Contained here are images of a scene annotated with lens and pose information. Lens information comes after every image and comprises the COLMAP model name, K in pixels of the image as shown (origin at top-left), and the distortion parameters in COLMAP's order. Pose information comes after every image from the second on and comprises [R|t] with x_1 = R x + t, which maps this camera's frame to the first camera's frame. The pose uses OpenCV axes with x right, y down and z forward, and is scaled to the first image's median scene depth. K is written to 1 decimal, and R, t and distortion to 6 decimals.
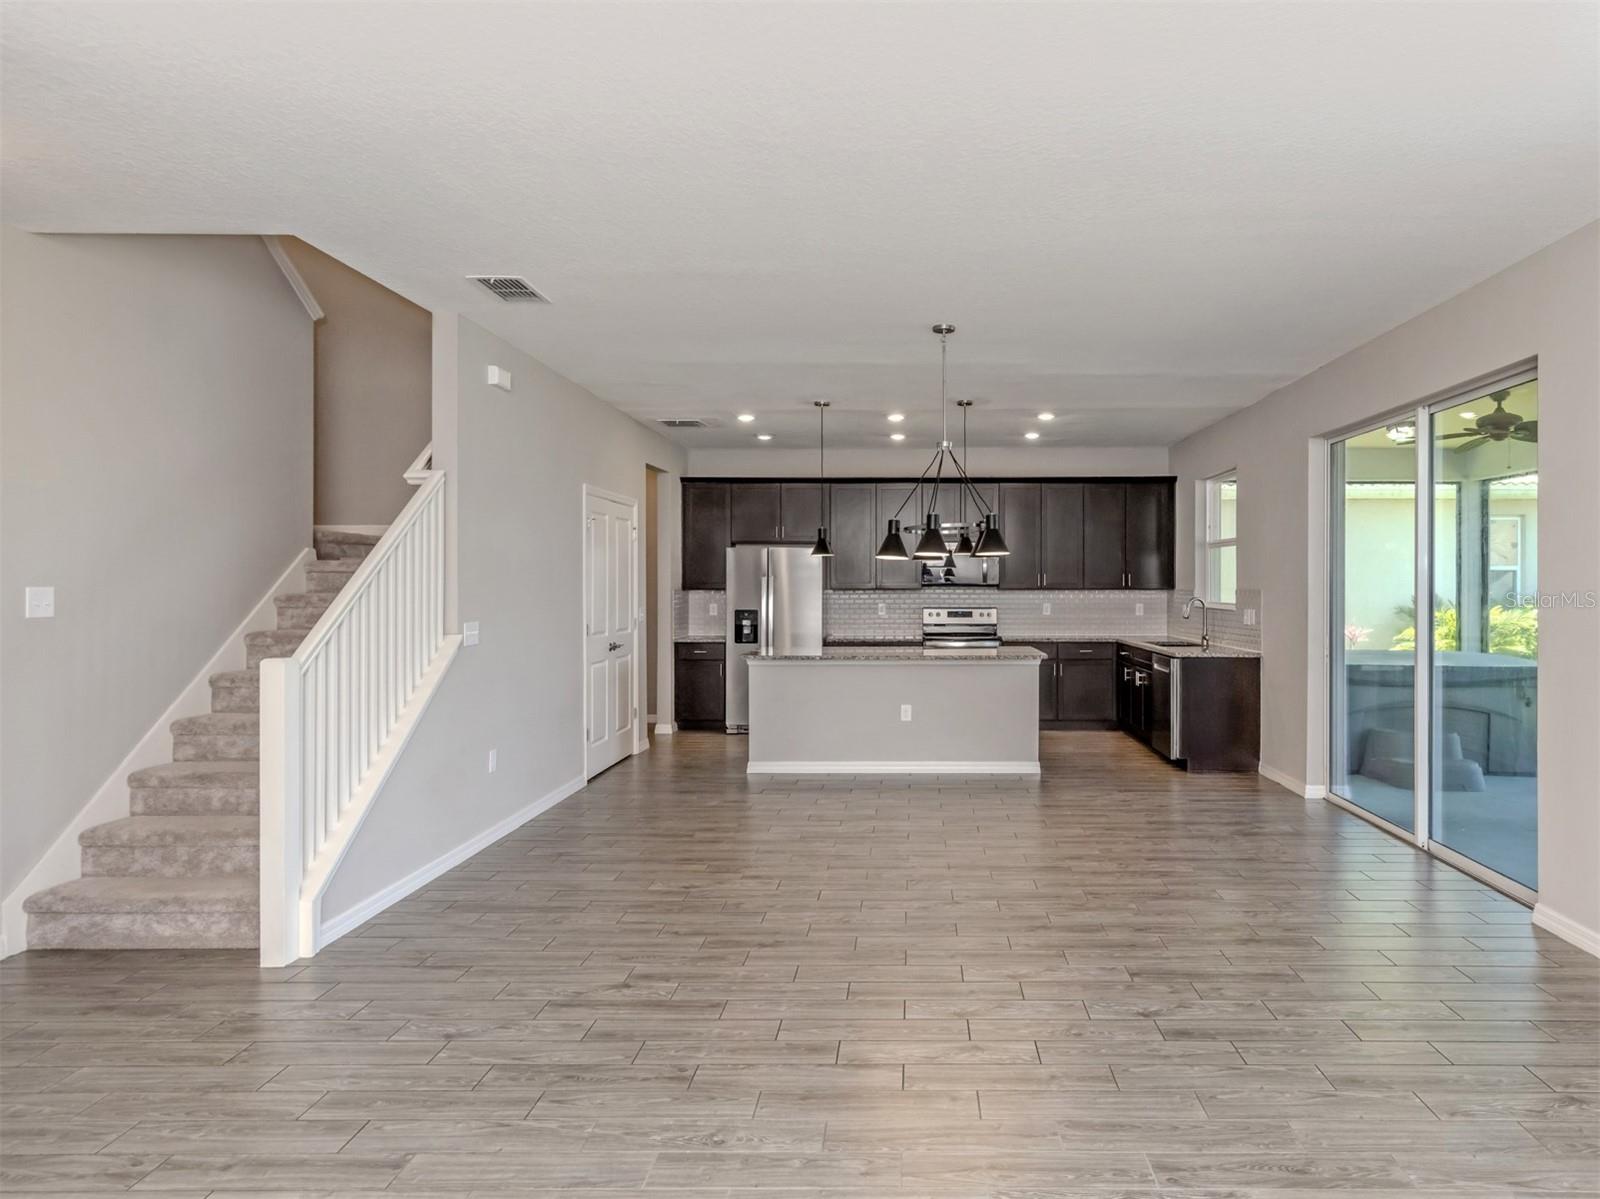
lens RADIAL K [[998.1, 0, 915.1], [0, 998.1, 579.8], [0, 0, 1]] dist [-0.002212, 0.007683]
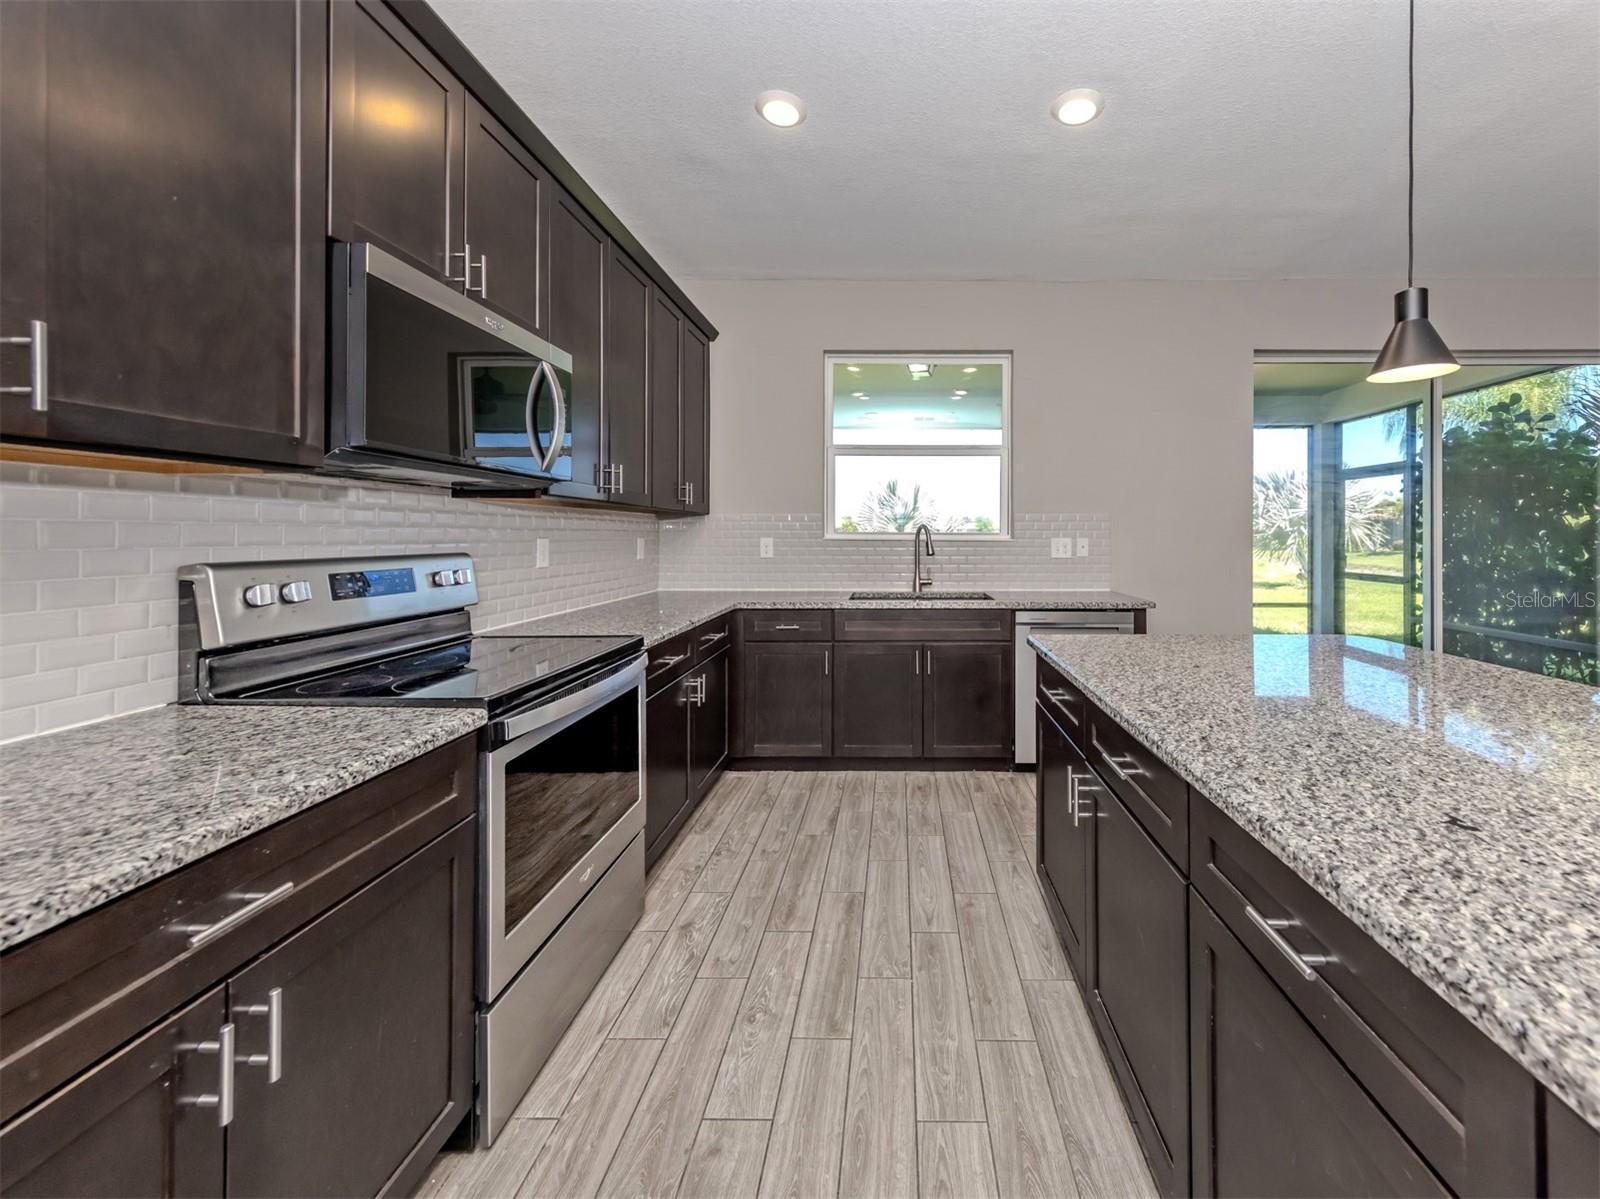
lens RADIAL K [[581.1, 0, 867.8], [0, 581.1, 536.3], [0, 0, 1]] dist [0.005428, -0.000408]
pose [[0.005980, 0.000967, 0.999982, -0.128709], [-0.006081, 0.999981, -0.000931, 0.026534], [-0.999964, -0.006076, 0.005986, 1.072167]]
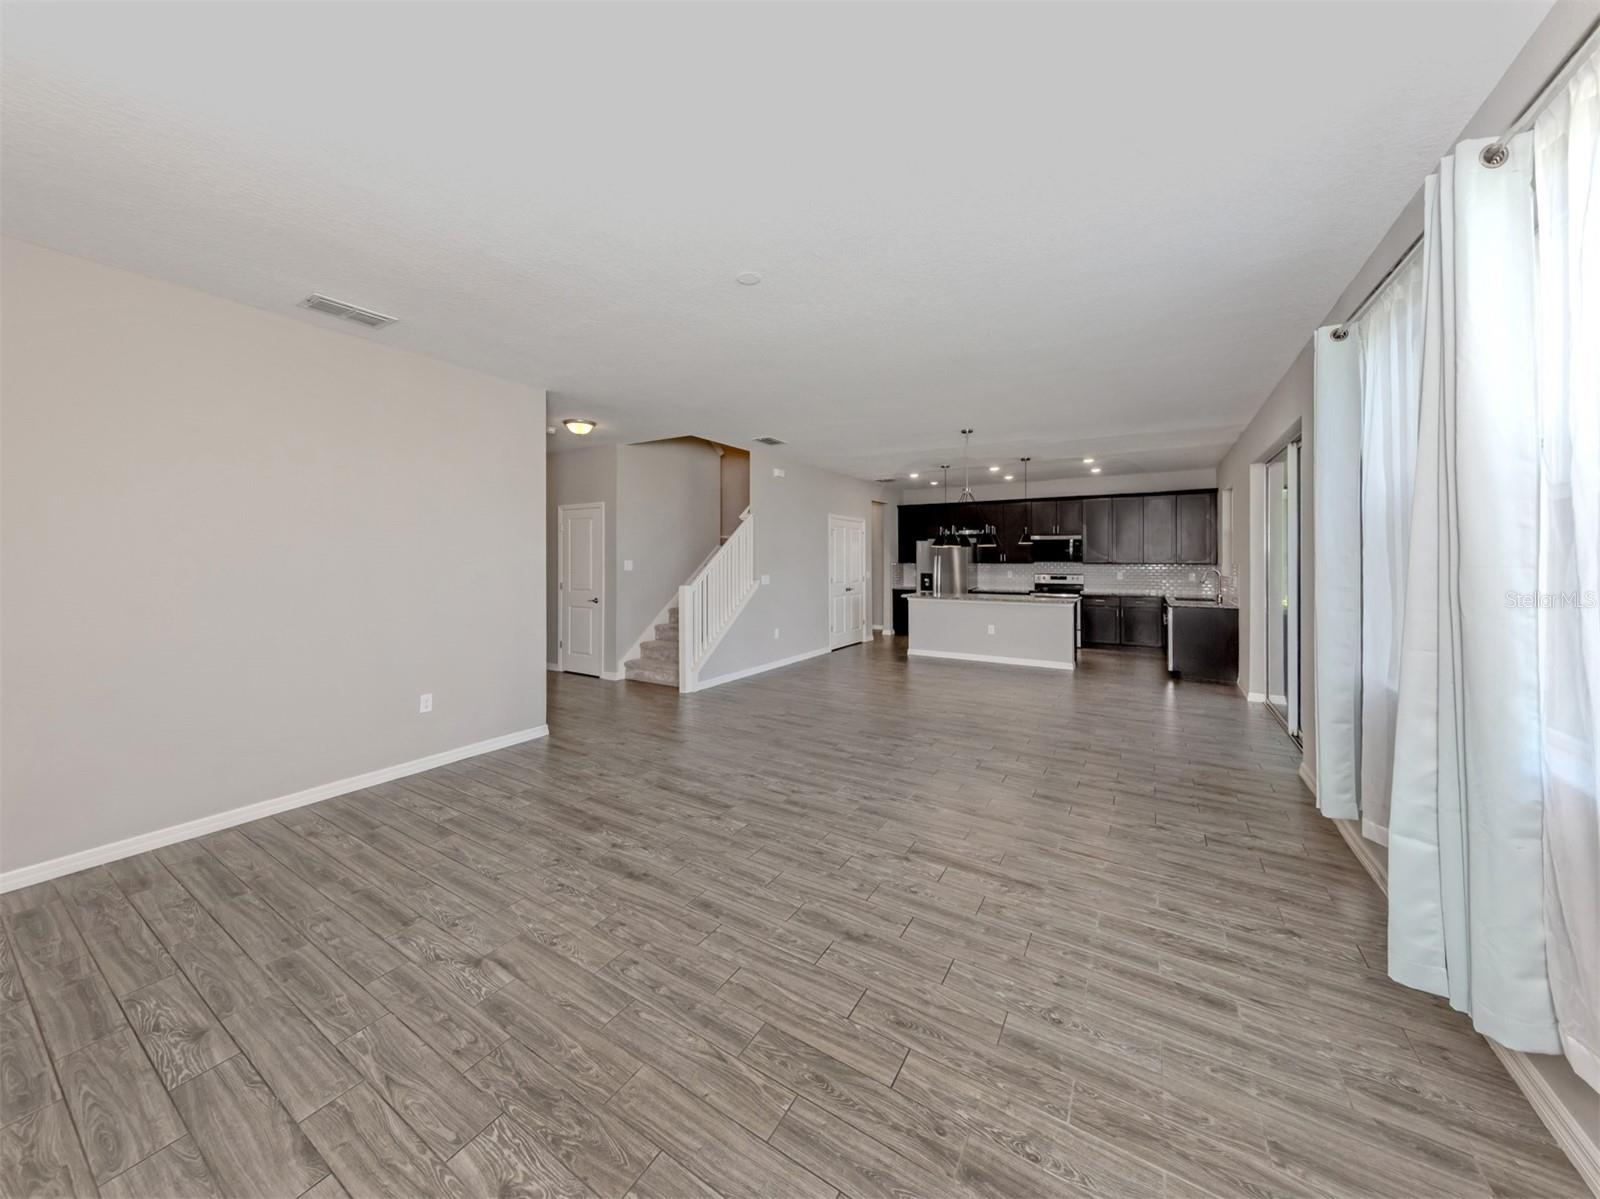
lens RADIAL K [[581.1, 0, 766.3], [0, 581.1, 549.1], [0, 0, 1]] dist [0.005428, -0.000408]
pose [[0.836560, -0.008758, -0.547806, 0.211807], [0.000890, 0.999893, -0.014626, -0.000334], [0.547875, 0.011748, 0.836478, -0.119043]]
